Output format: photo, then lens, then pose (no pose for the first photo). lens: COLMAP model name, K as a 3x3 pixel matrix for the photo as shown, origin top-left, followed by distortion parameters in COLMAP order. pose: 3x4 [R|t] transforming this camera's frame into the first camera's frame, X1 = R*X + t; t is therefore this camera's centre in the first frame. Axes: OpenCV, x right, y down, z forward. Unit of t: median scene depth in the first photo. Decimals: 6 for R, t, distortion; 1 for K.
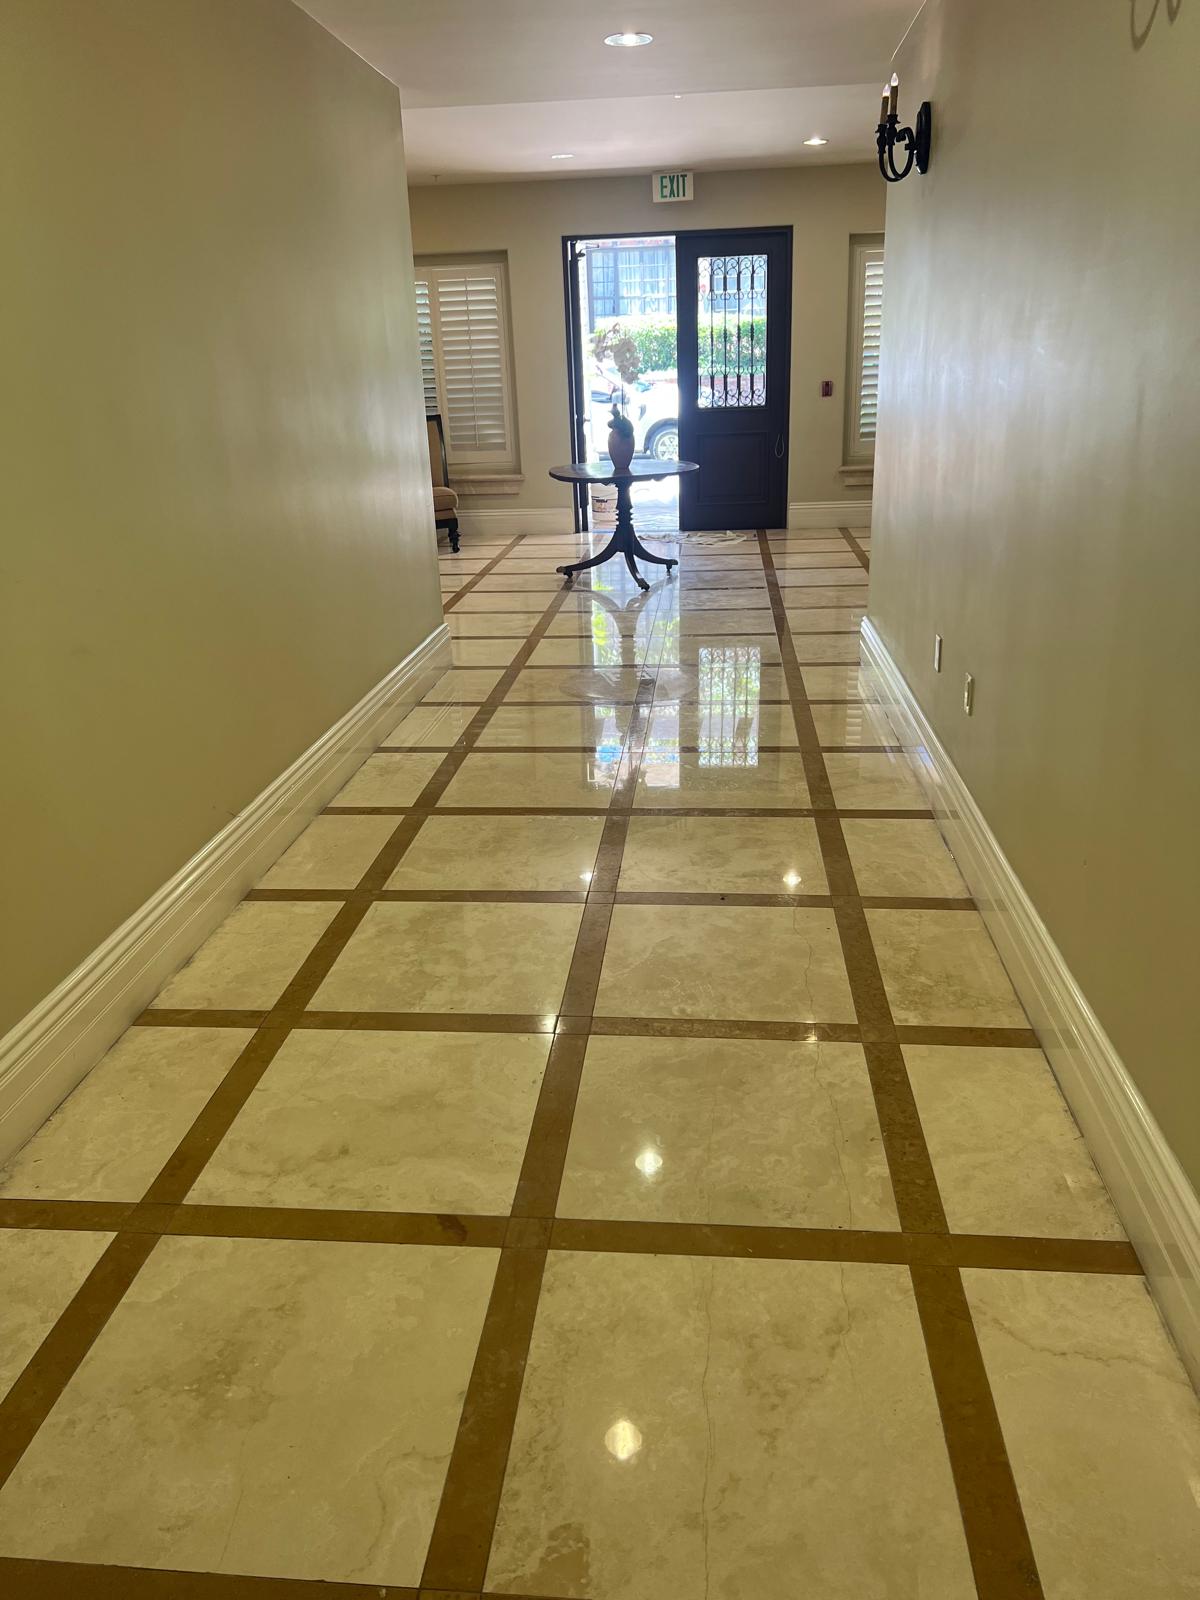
lens RADIAL K [[1191.9, 0, 600.0], [0, 1191.9, 800.0], [0, 0, 1]] dist [0.075637, 0.004499]
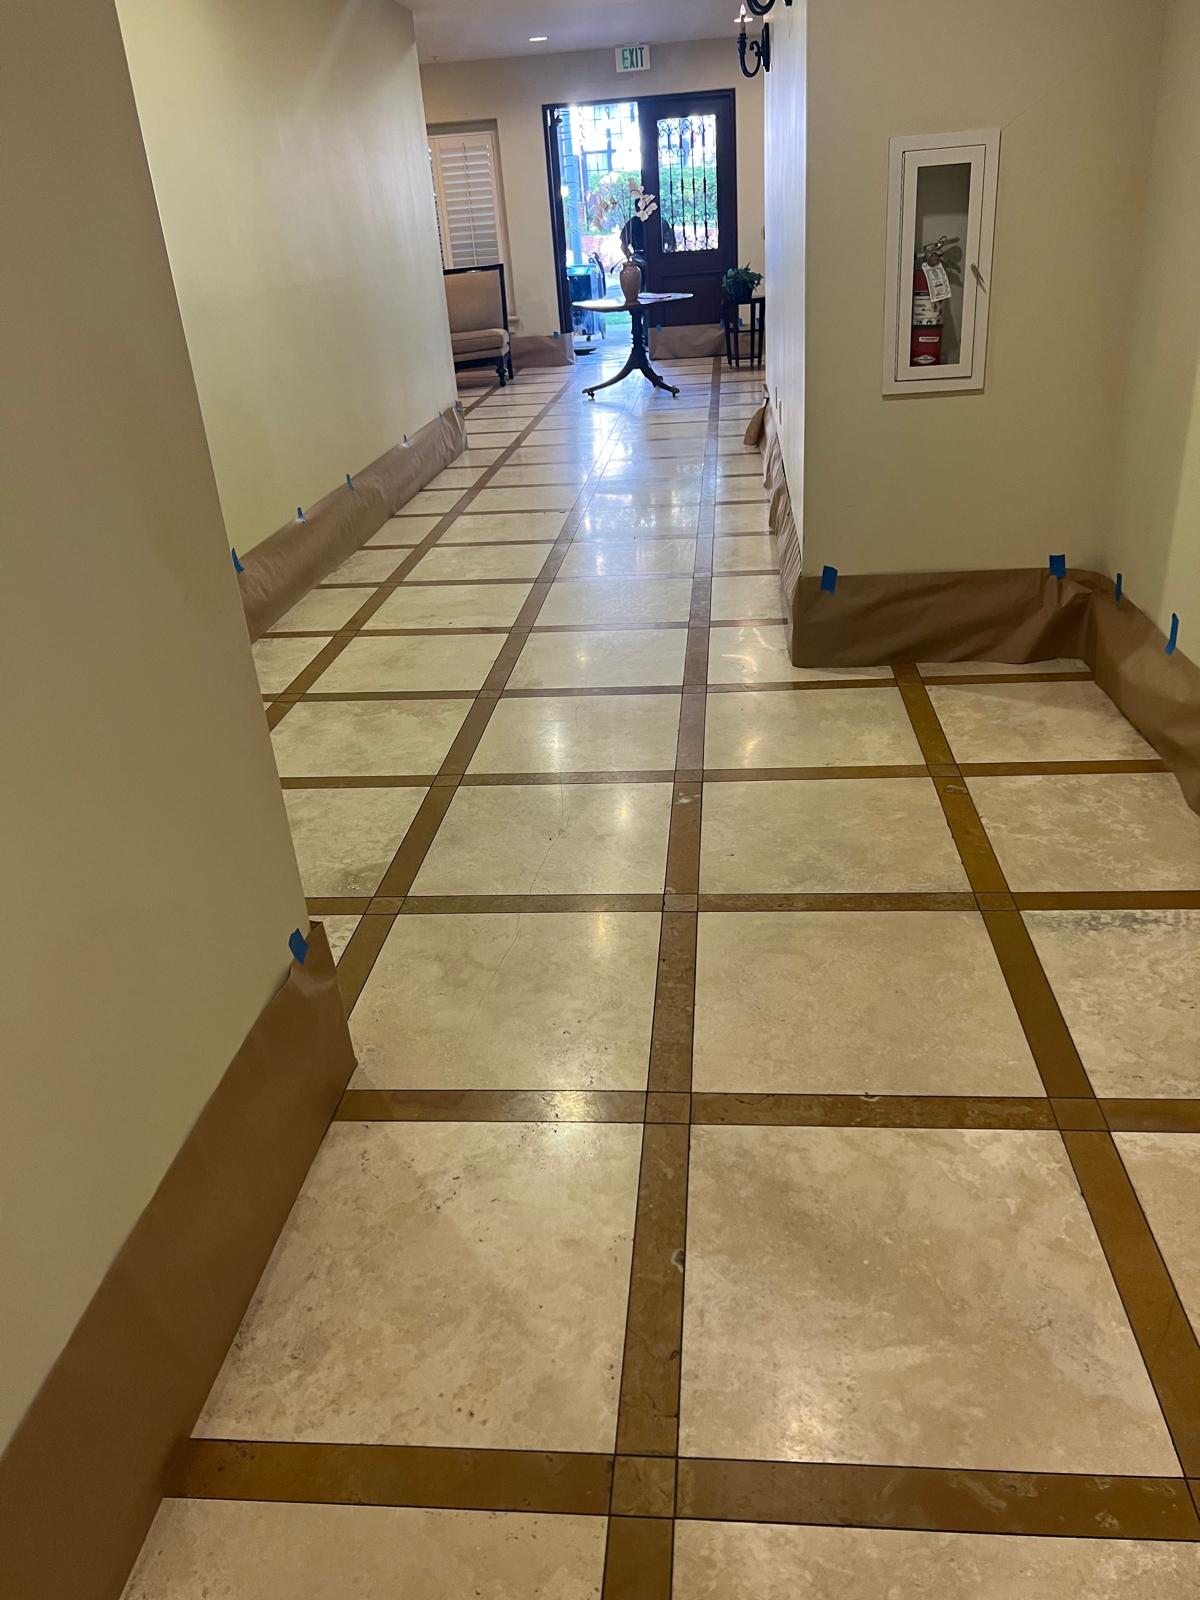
lens RADIAL K [[1191.9, 0, 600.0], [0, 1191.9, 800.0], [0, 0, 1]] dist [0.075637, 0.004499]
pose [[0.999502, -0.027716, -0.015075, 0.056159], [0.029041, 0.994927, 0.096314, 0.236734], [0.012329, -0.096704, 0.995237, -0.611991]]
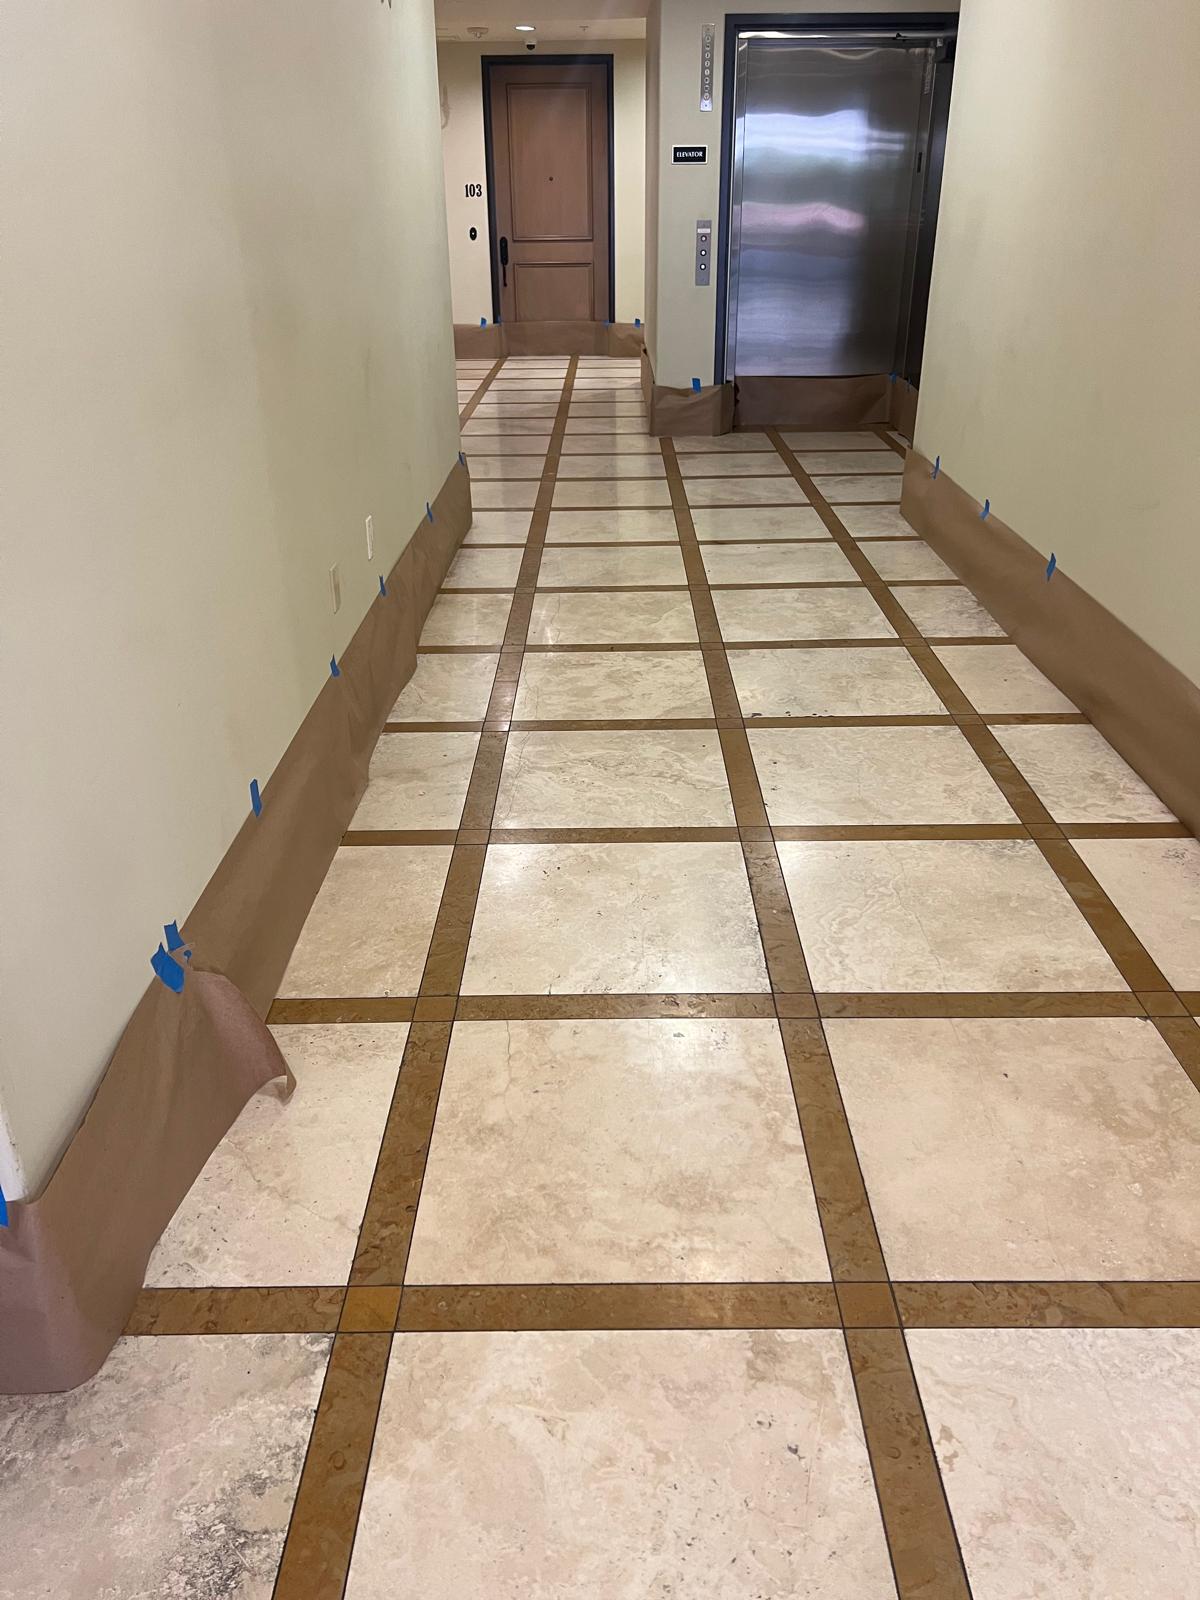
lens RADIAL K [[1202.6, 0, 600.0], [0, 1202.6, 800.0], [0, 0, 1]] dist [0.040701, -0.056418]
pose [[-0.995034, 0.082766, -0.055284, 0.159557], [0.016531, 0.685156, 0.728209, -0.573860], [0.098149, 0.723679, -0.683122, 1.587244]]
